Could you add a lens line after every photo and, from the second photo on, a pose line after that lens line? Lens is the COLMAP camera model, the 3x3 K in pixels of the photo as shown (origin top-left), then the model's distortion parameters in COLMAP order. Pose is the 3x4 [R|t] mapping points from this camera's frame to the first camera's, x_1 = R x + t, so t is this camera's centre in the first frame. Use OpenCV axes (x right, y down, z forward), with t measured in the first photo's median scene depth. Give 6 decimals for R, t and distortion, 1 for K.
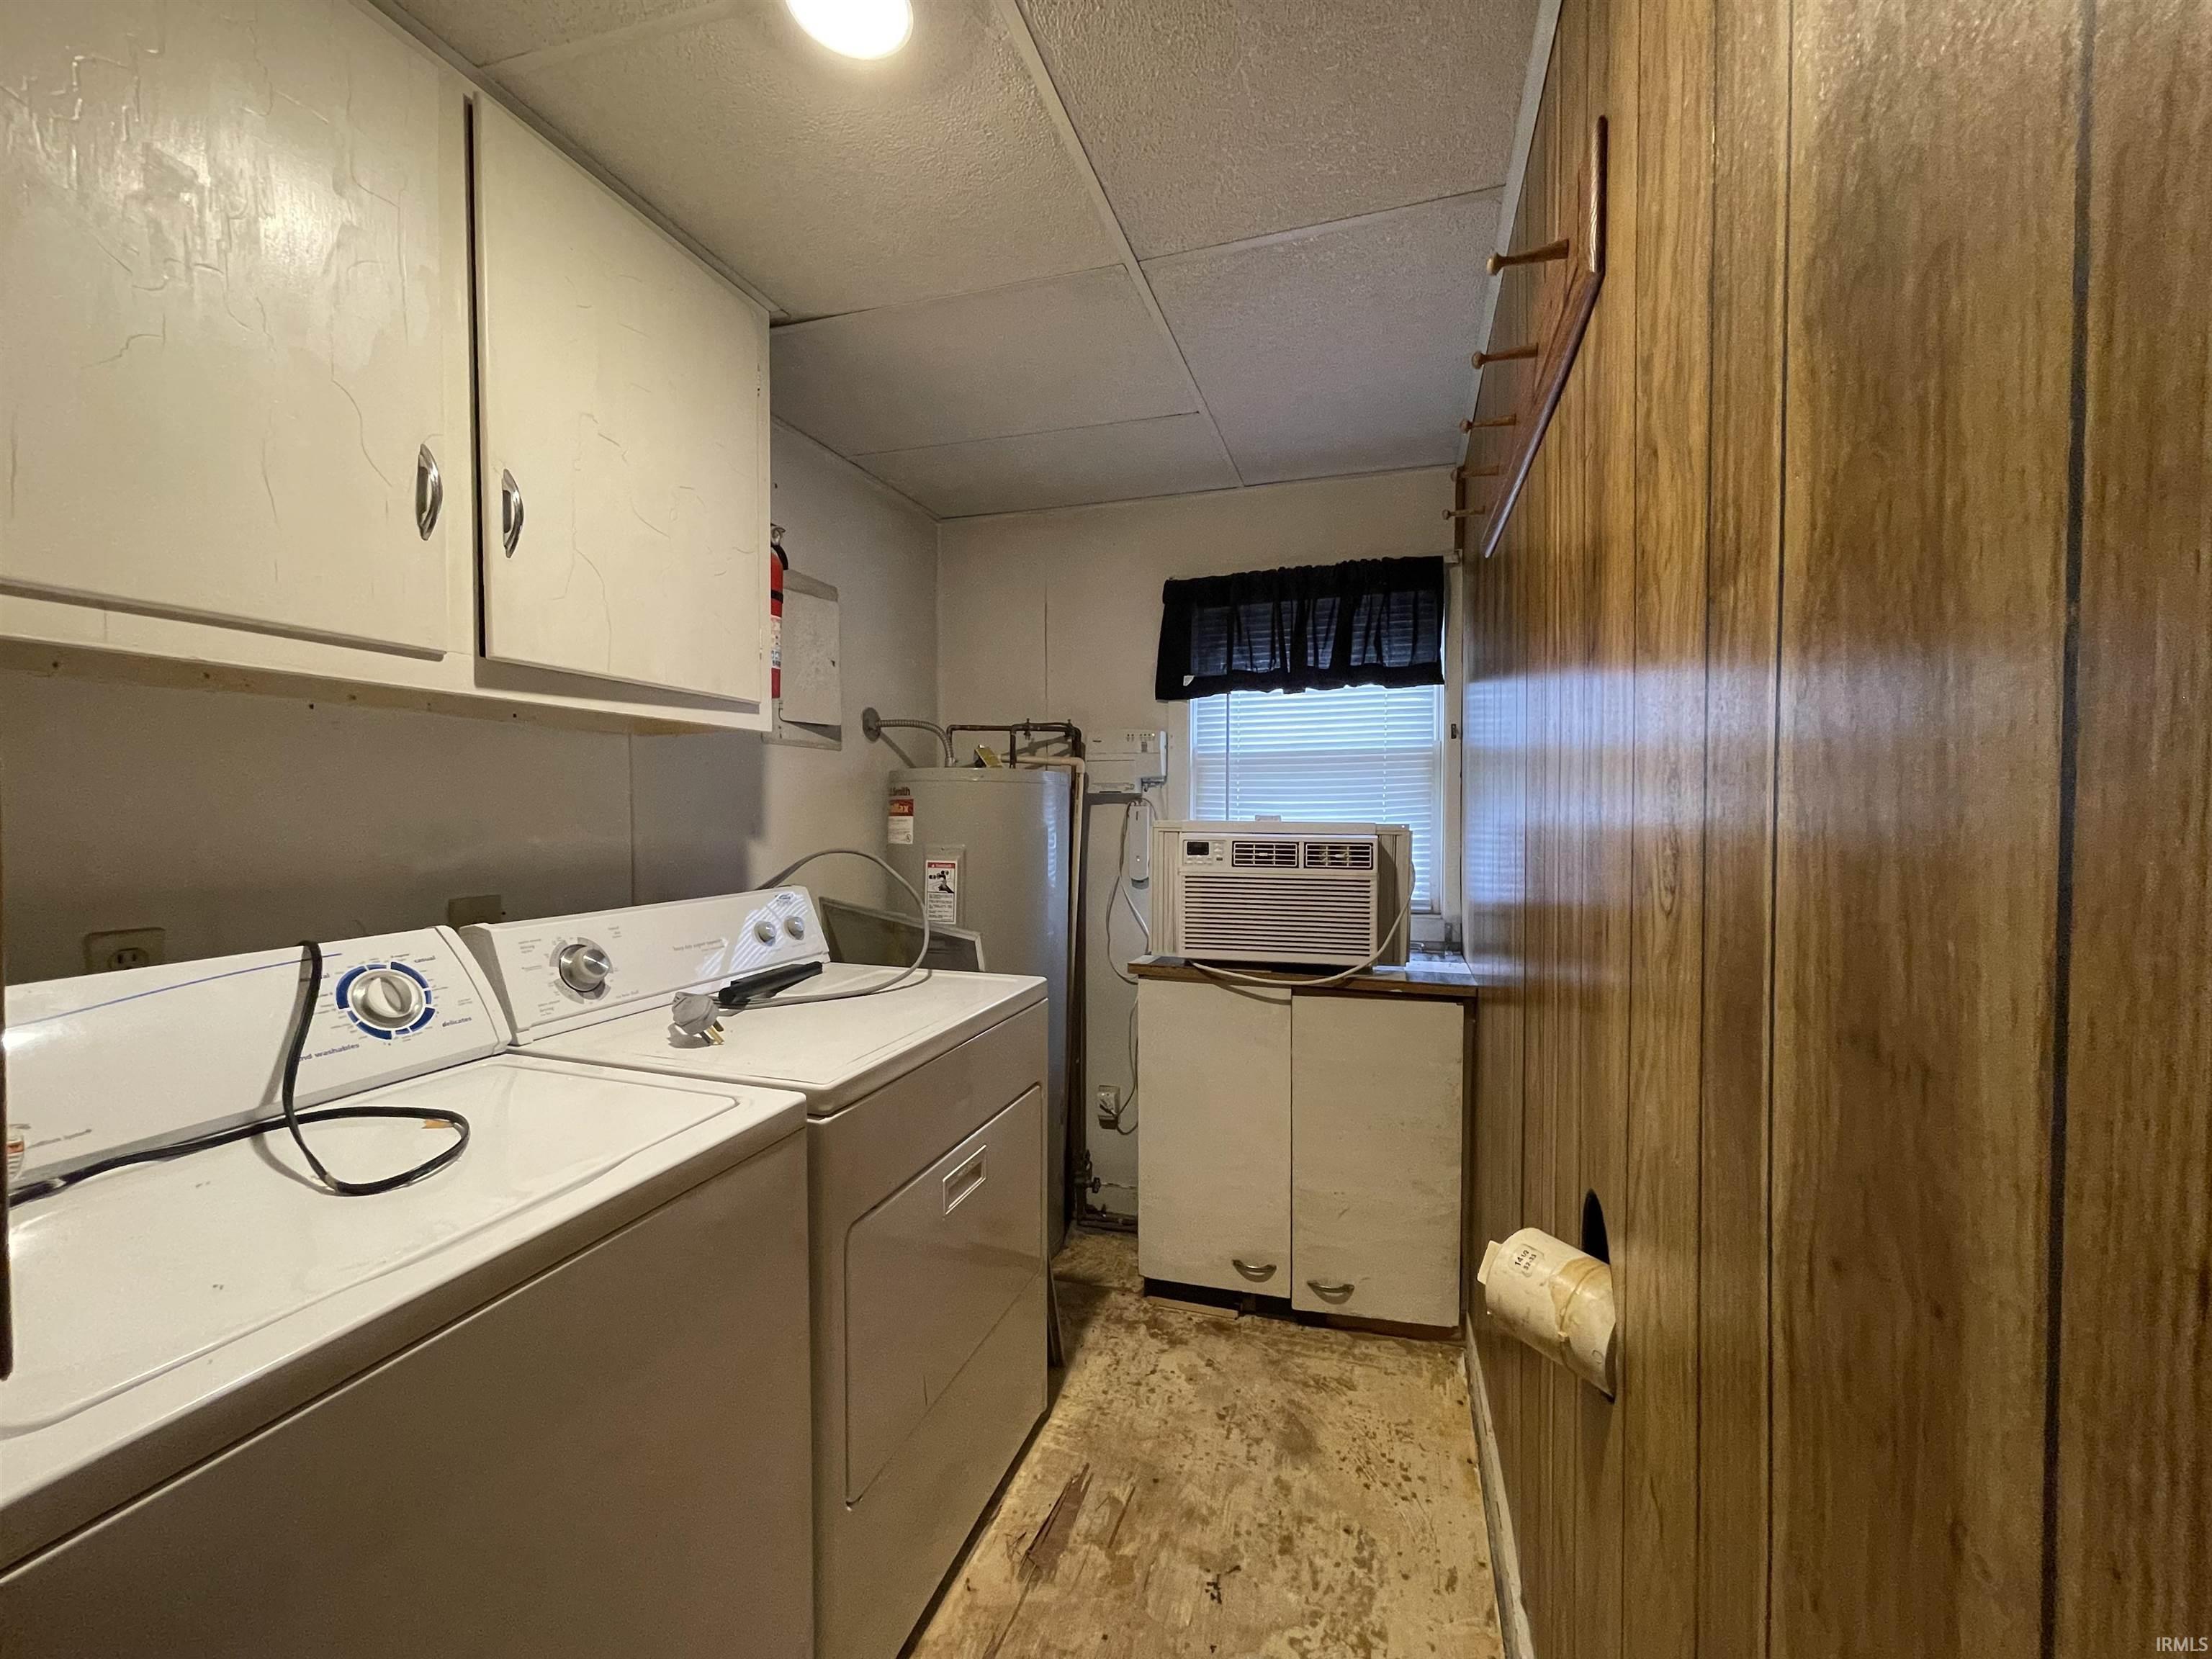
lens RADIAL K [[883.2, 0, 1106.0], [0, 883.2, 829.5], [0, 0, 1]] dist [-0.022998, 0.000045]
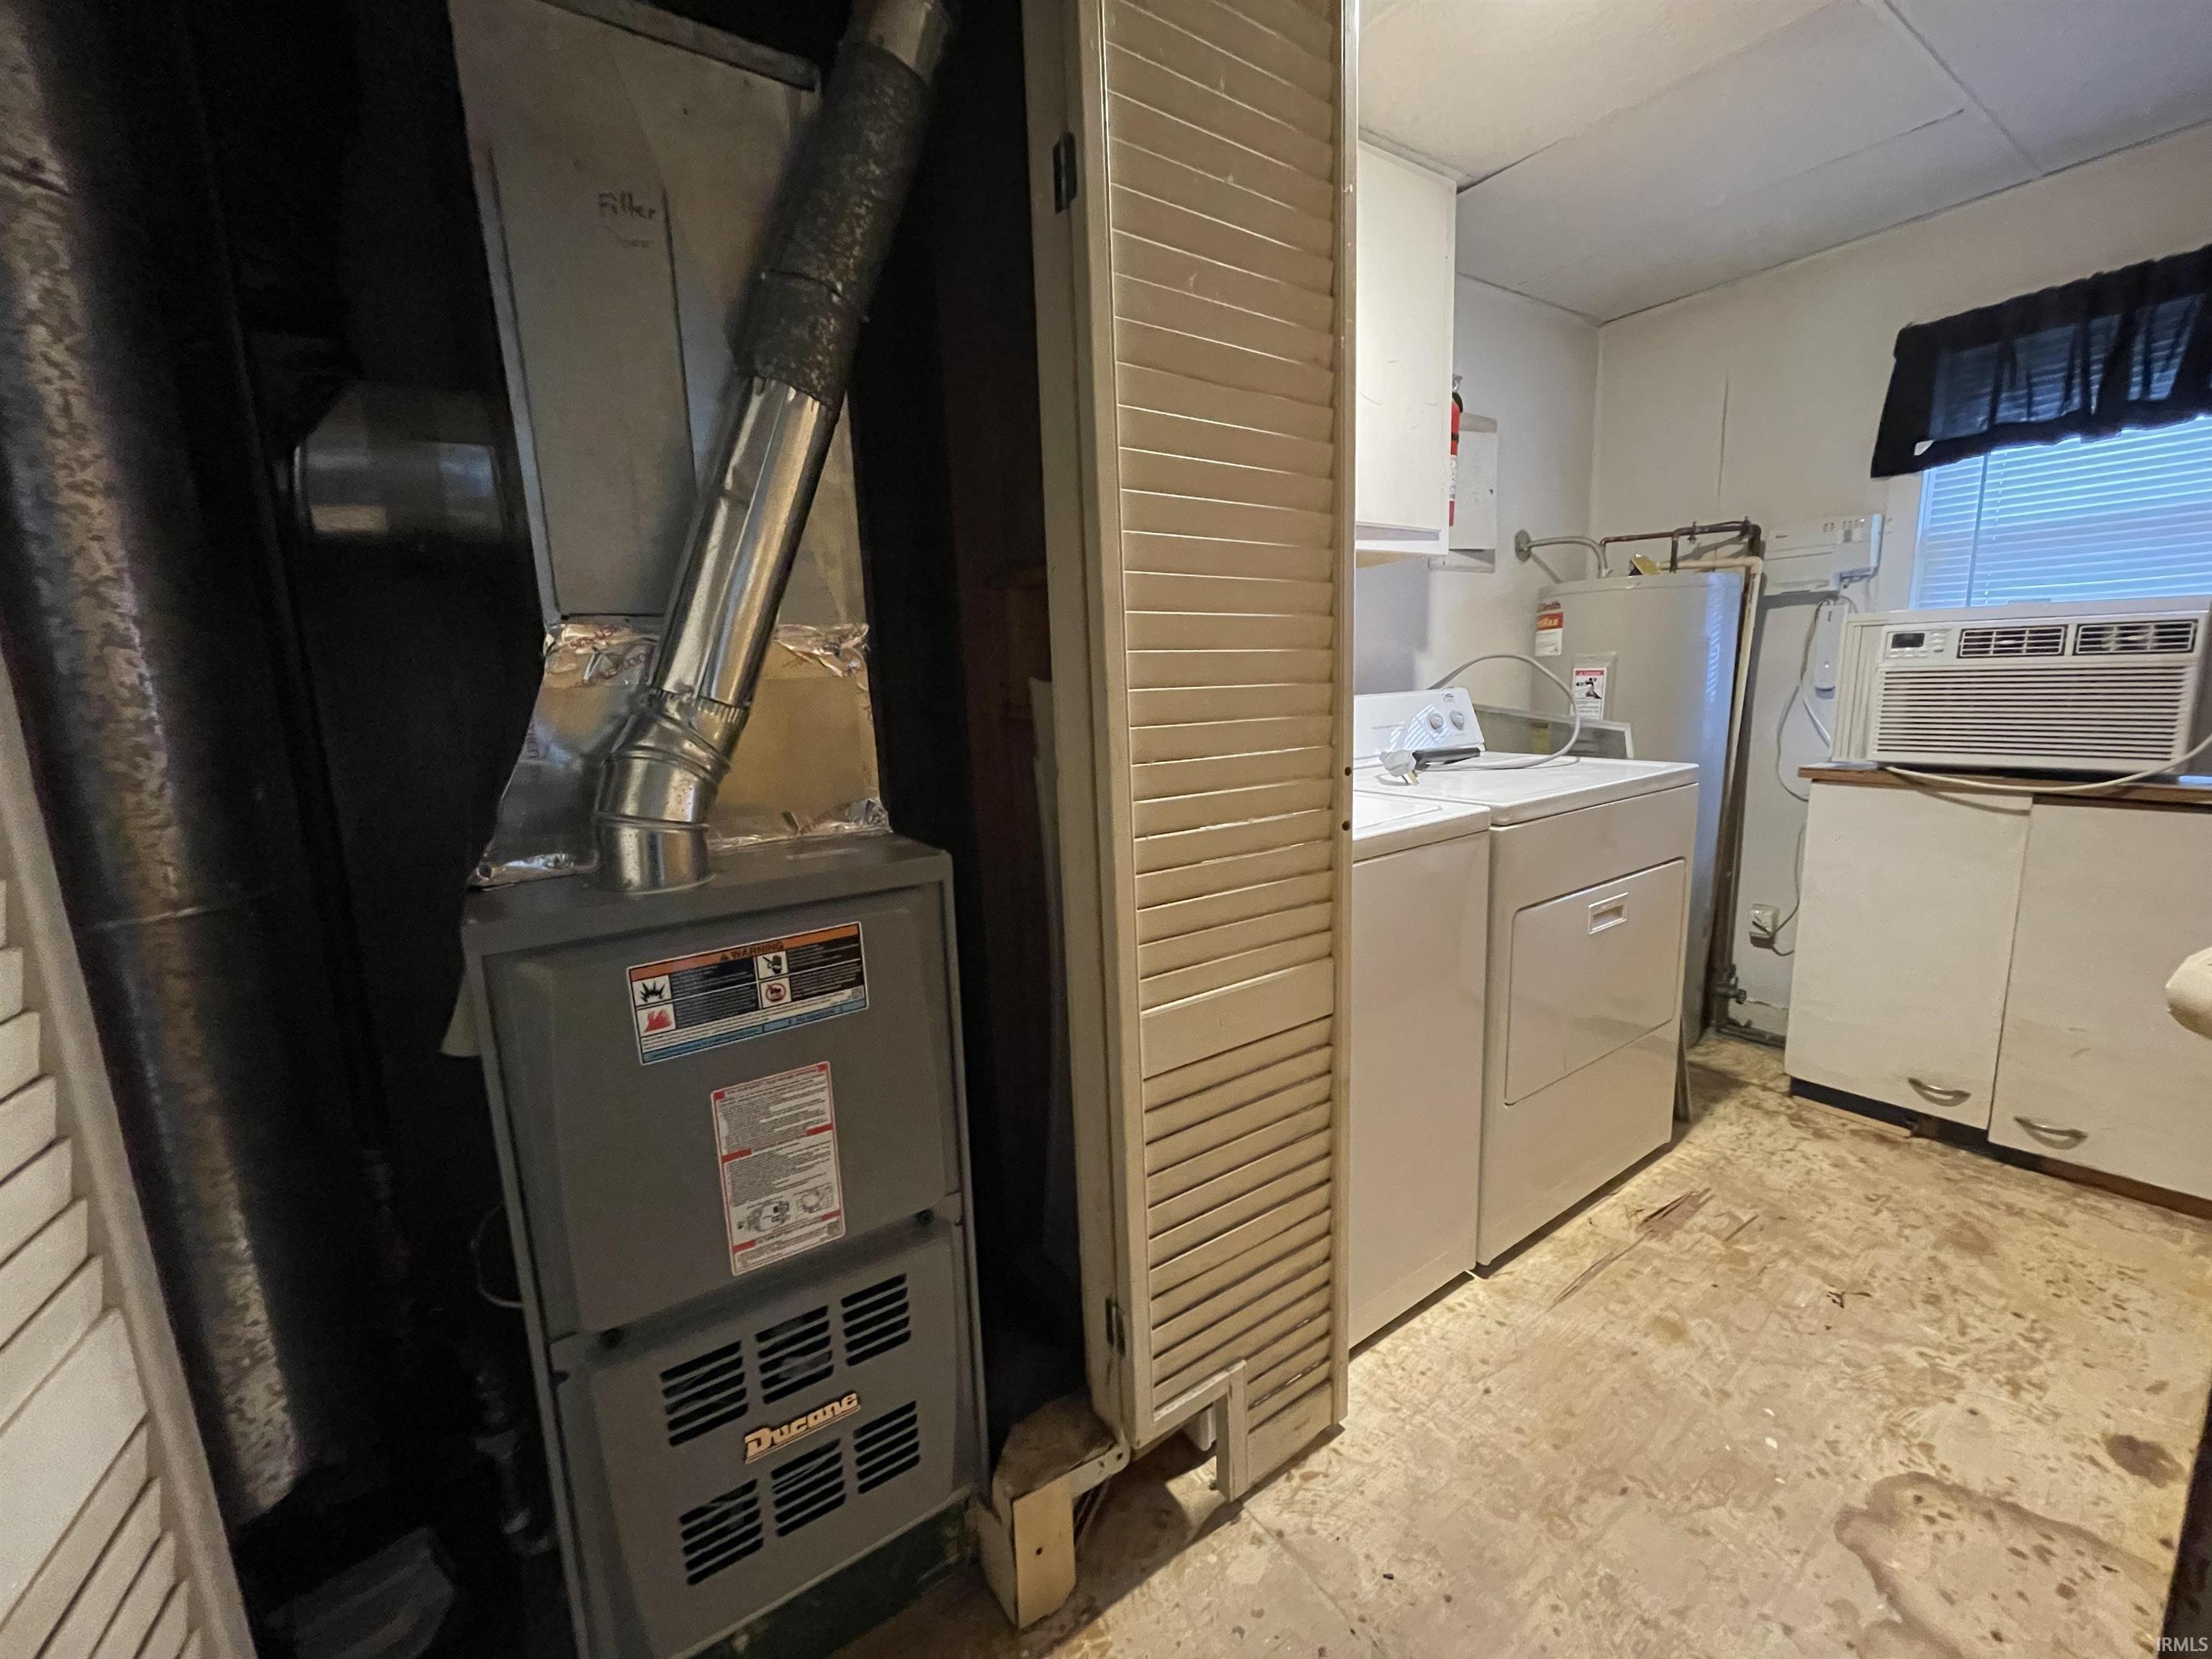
lens RADIAL K [[888.3, 0, 1102.7], [0, 888.3, 836.5], [0, 0, 1]] dist [-0.001024, -0.000453]
pose [[0.790728, 0.073002, -0.607799, 0.018503], [0.028673, 0.987358, 0.155893, 0.055416], [0.611496, -0.140696, 0.778638, -0.250579]]
